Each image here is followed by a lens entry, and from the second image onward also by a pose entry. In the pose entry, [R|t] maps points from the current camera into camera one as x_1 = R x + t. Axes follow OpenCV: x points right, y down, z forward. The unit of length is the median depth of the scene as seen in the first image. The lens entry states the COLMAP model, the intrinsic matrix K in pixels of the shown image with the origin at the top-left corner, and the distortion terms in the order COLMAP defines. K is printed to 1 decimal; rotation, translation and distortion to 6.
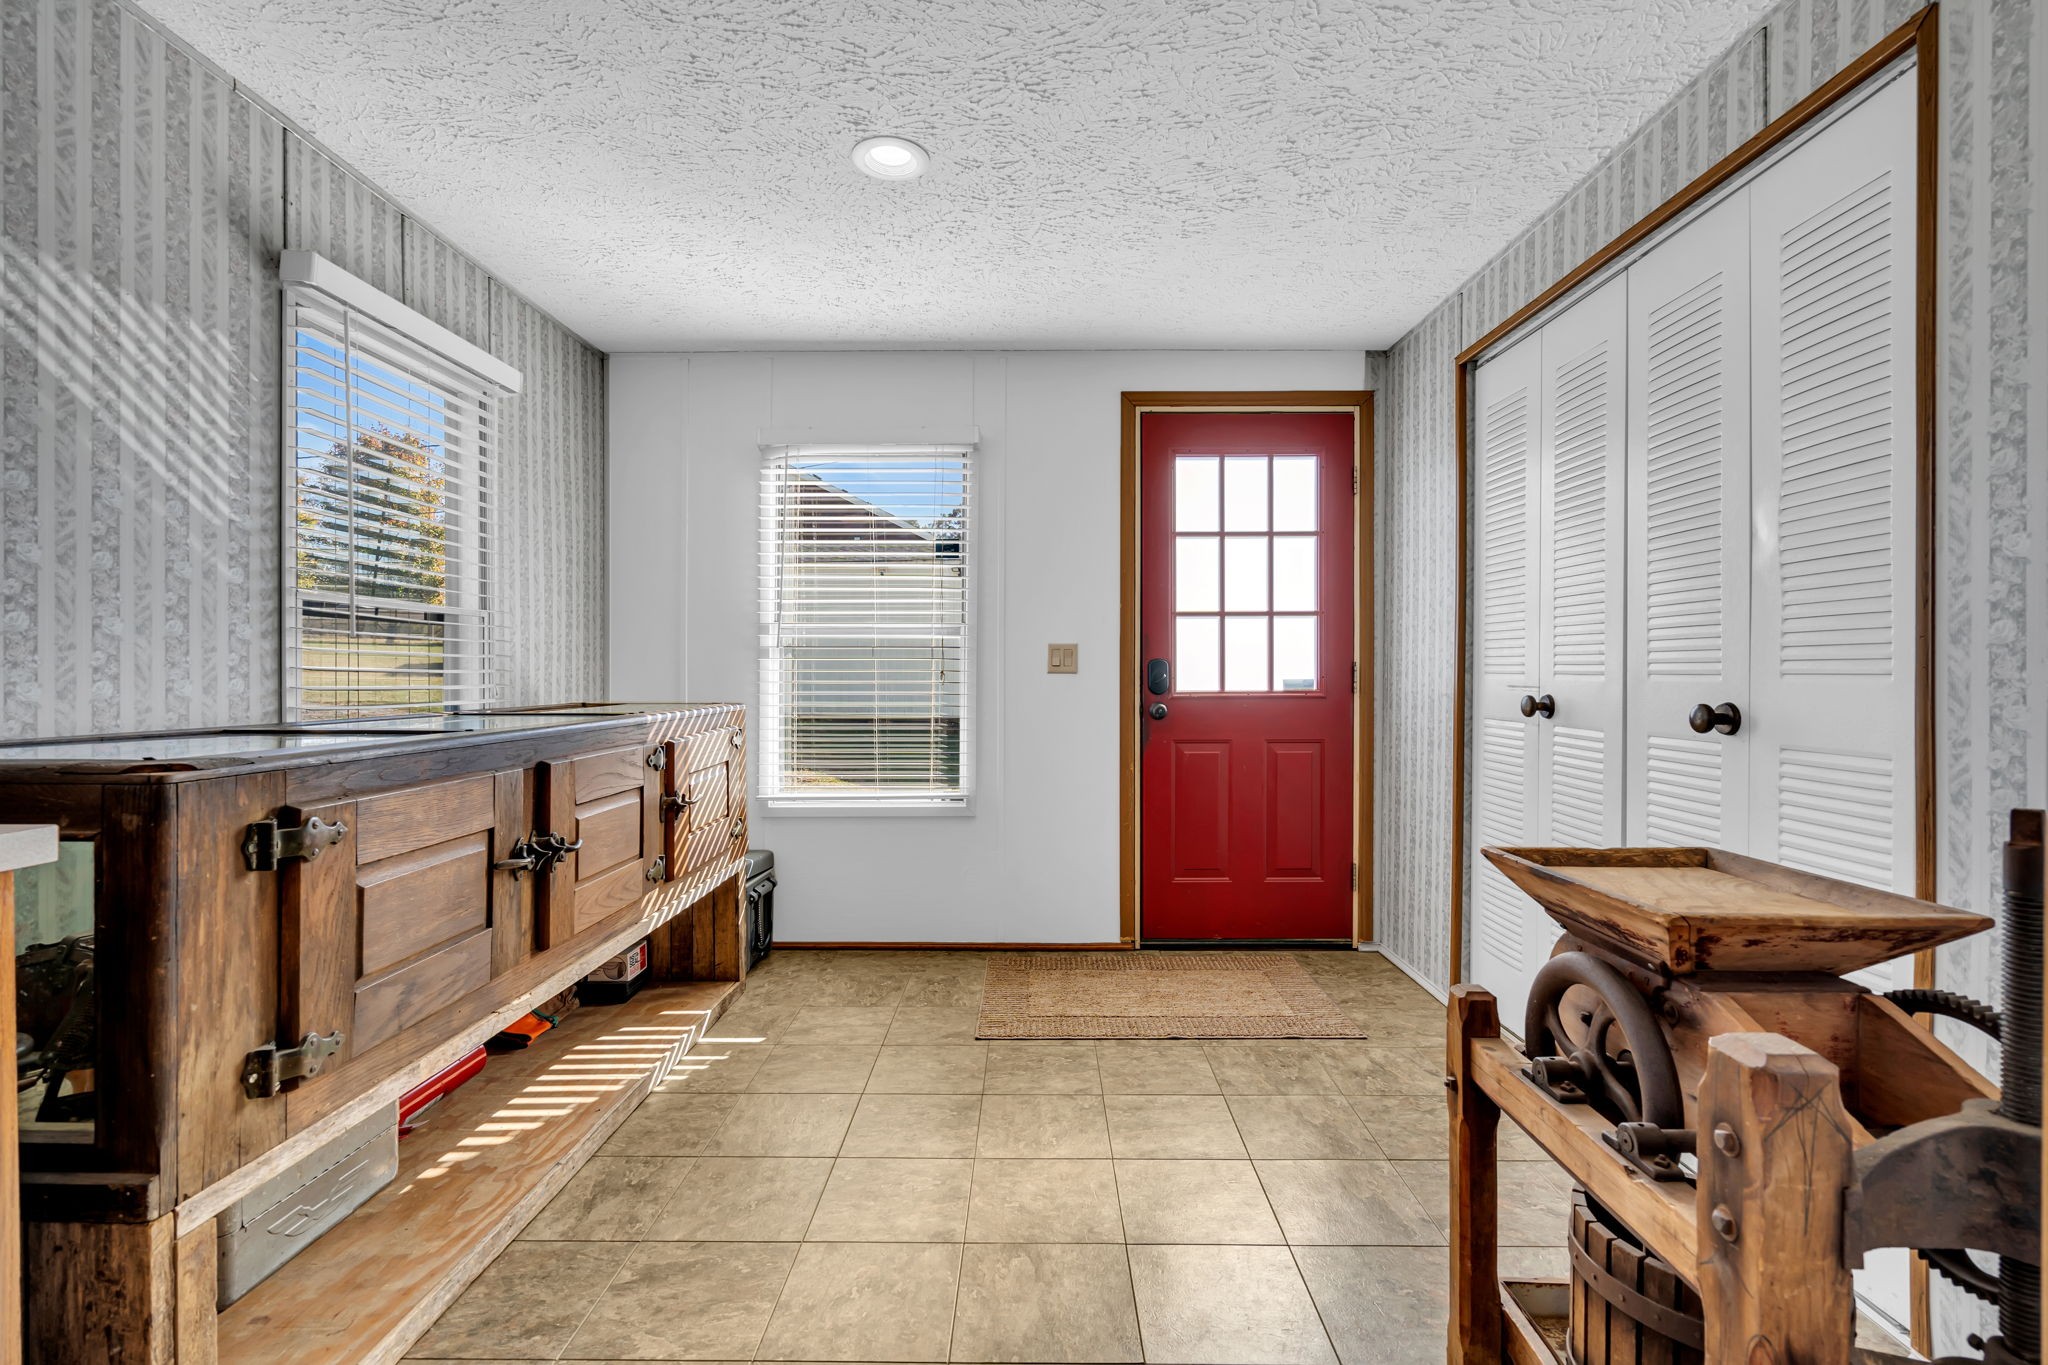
lens RADIAL K [[931.3, 0, 1028.3], [0, 931.3, 680.9], [0, 0, 1]] dist [0.000392, 0.000846]
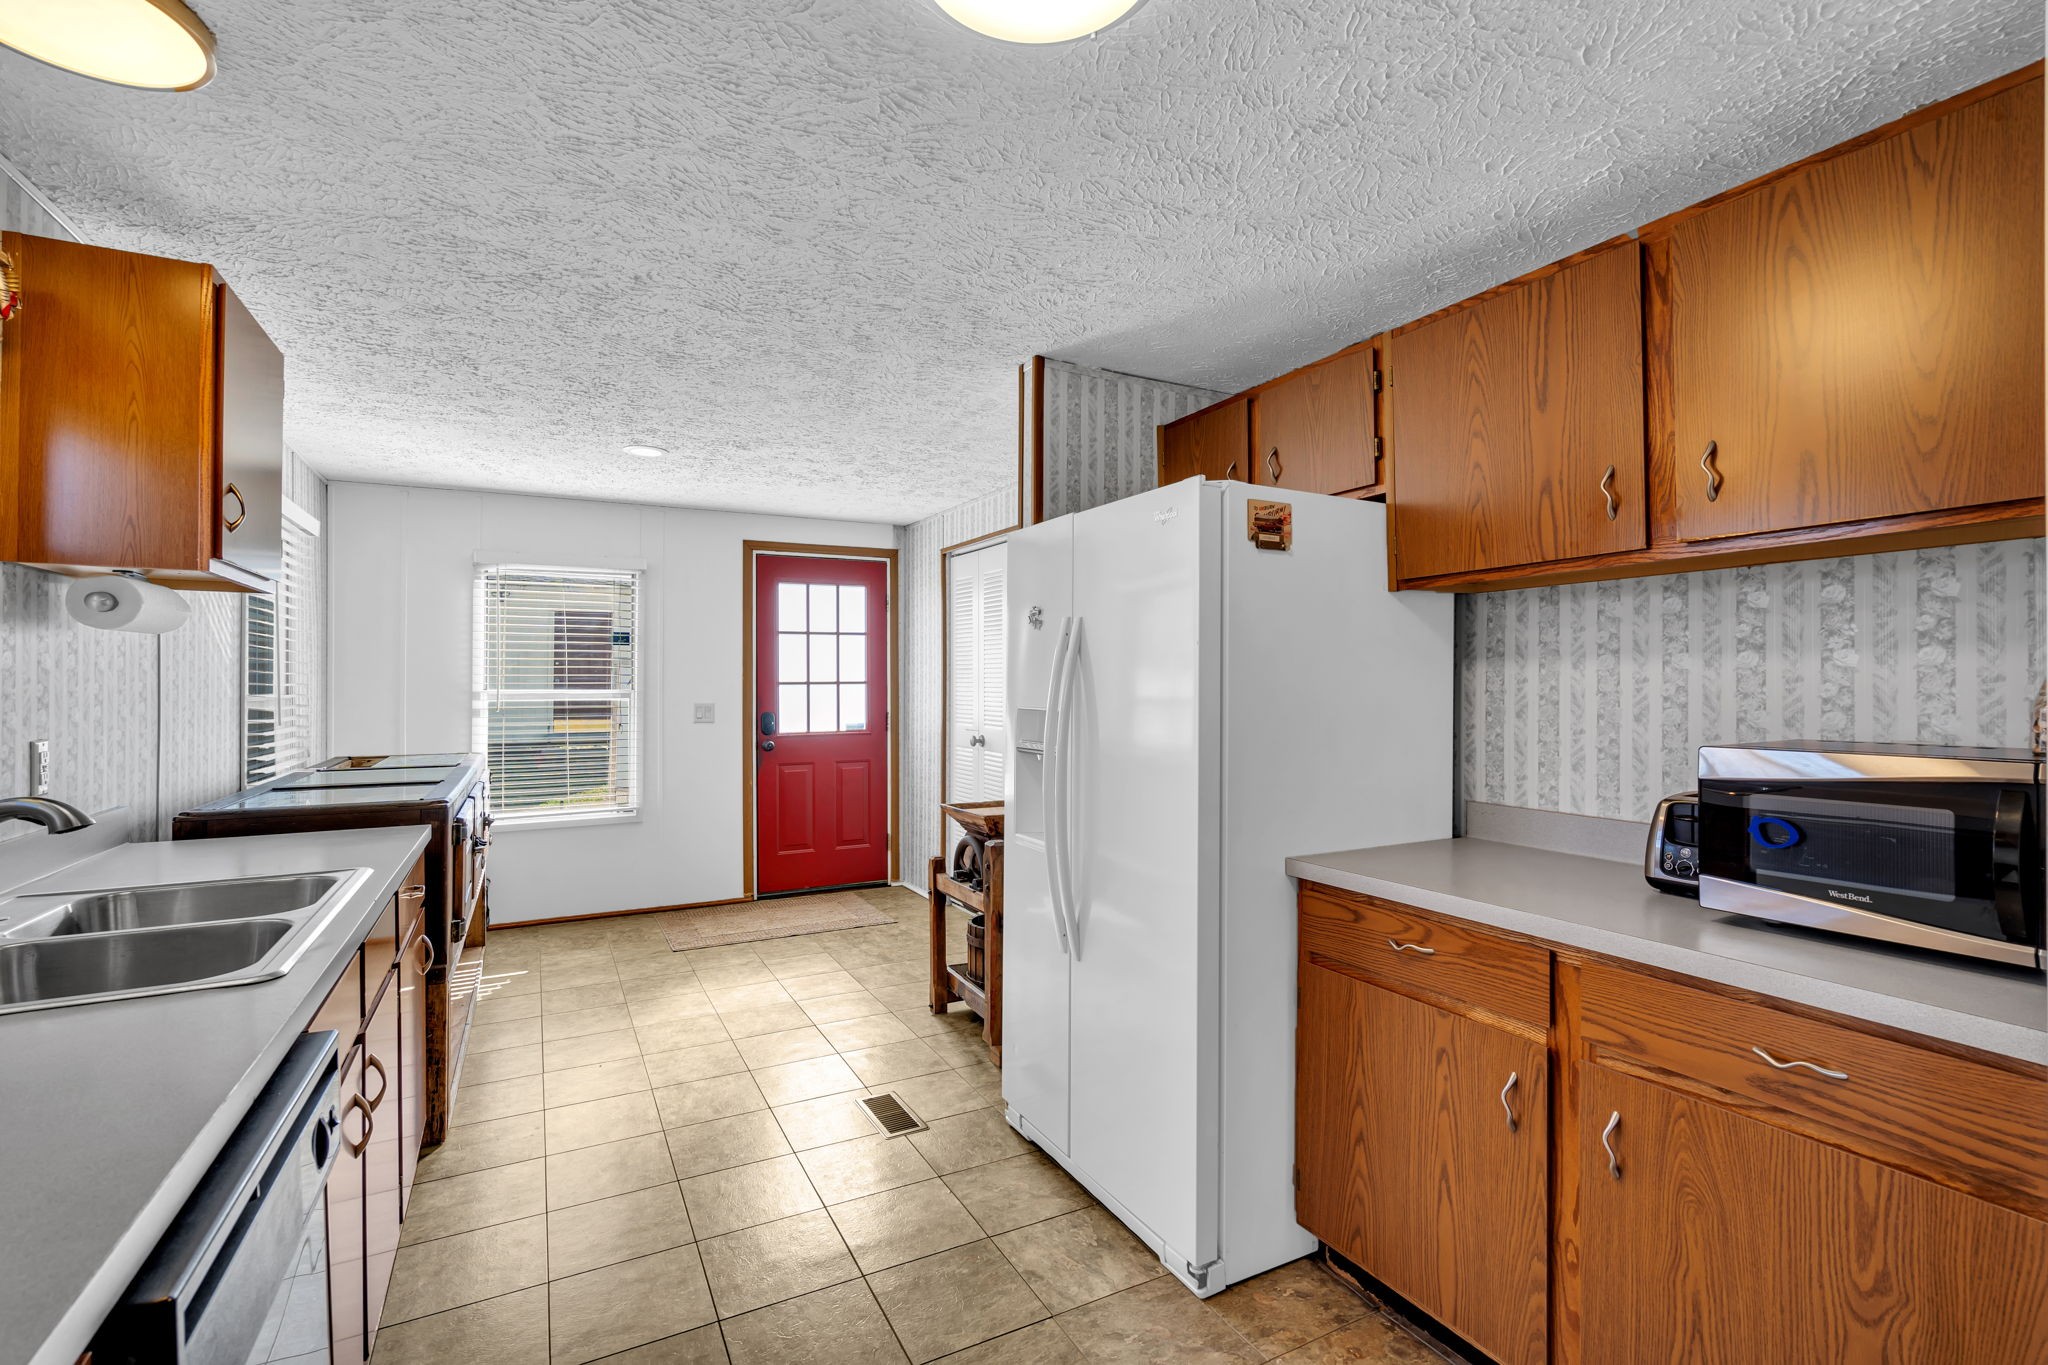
lens RADIAL K [[931.3, 0, 1028.3], [0, 931.3, 680.9], [0, 0, 1]] dist [0.000392, 0.000846]
pose [[0.878132, -0.002376, 0.478412, -0.228547], [0.007412, 0.999935, -0.008638, -0.060681], [-0.478361, 0.011132, 0.878093, -0.590063]]
